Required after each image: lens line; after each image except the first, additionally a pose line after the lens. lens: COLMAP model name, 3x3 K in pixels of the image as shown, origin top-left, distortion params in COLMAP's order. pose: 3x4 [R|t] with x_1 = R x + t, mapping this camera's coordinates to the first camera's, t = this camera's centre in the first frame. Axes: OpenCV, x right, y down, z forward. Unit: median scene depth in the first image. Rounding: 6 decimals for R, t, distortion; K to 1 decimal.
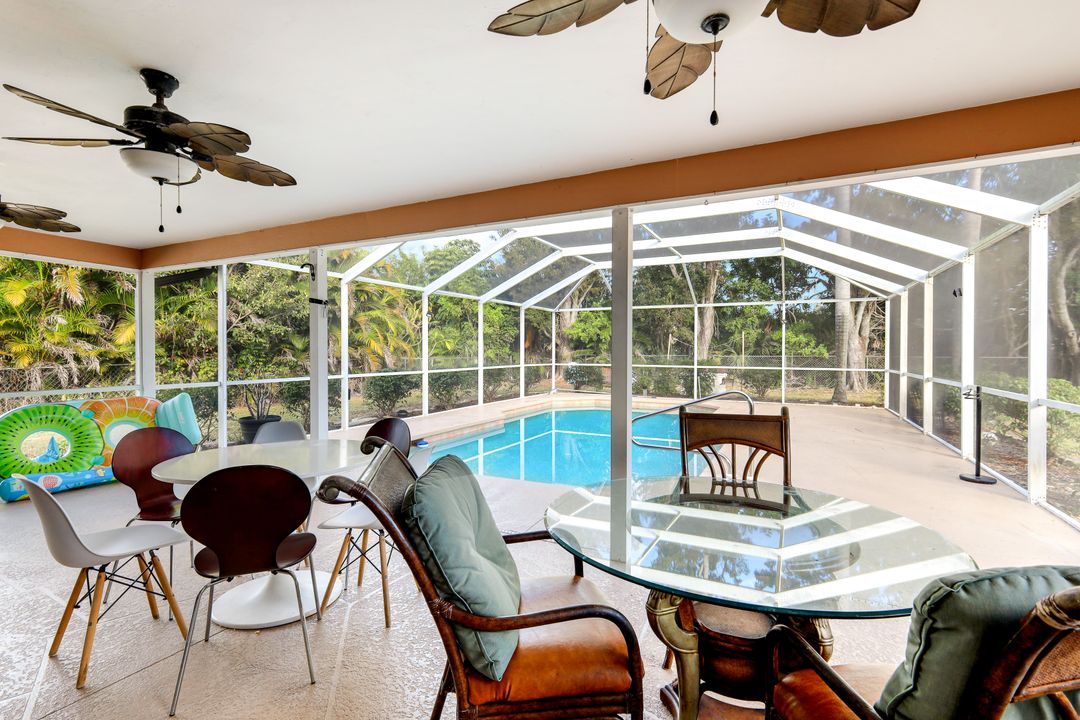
lens RADIAL K [[506.1, 0, 540.0], [0, 506.1, 360.0], [0, 0, 1]] dist [0.013515, -0.000112]
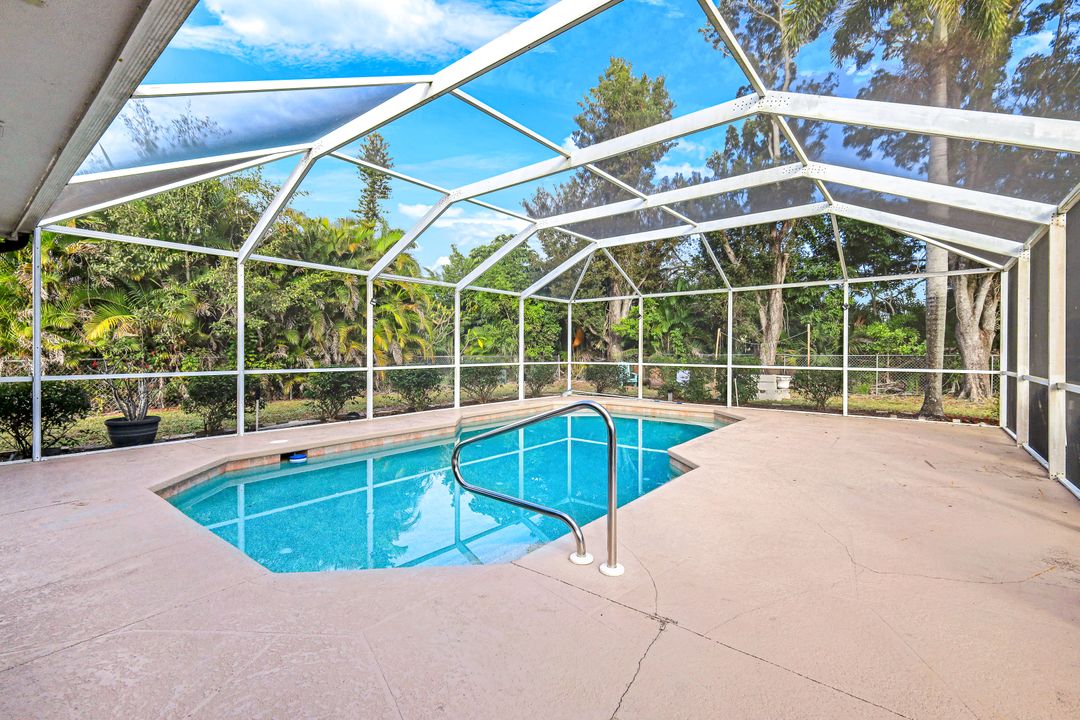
lens RADIAL K [[480.6, 0, 539.6], [0, 480.6, 357.8], [0, 0, 1]] dist [0.001488, 0.000146]
pose [[0.977571, 0.003191, -0.210583, 0.165285], [-0.004812, 0.999963, -0.007187, 0.006912], [0.210552, 0.008039, 0.977550, 0.184511]]
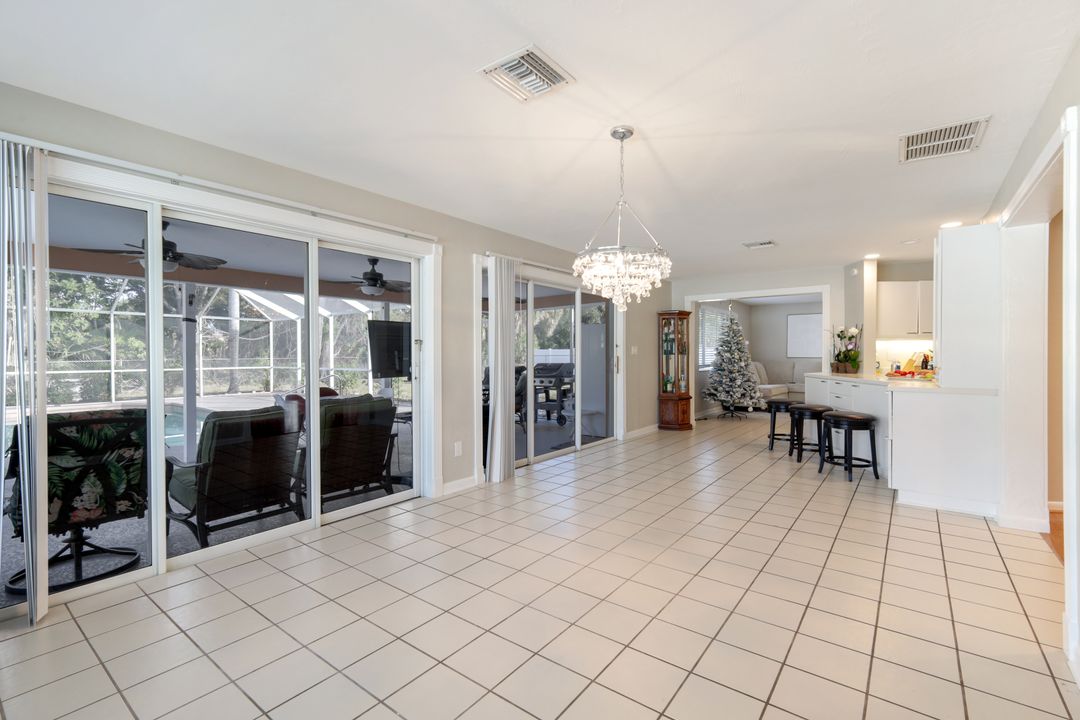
lens RADIAL K [[473.1, 0, 548.6], [0, 473.1, 357.8], [0, 0, 1]] dist [0.003302, 0.000599]
pose [[0.167945, -0.013105, 0.985709, -0.489669], [0.023262, 0.999686, 0.009327, -0.001416], [-0.985522, 0.021363, 0.168197, -0.057305]]
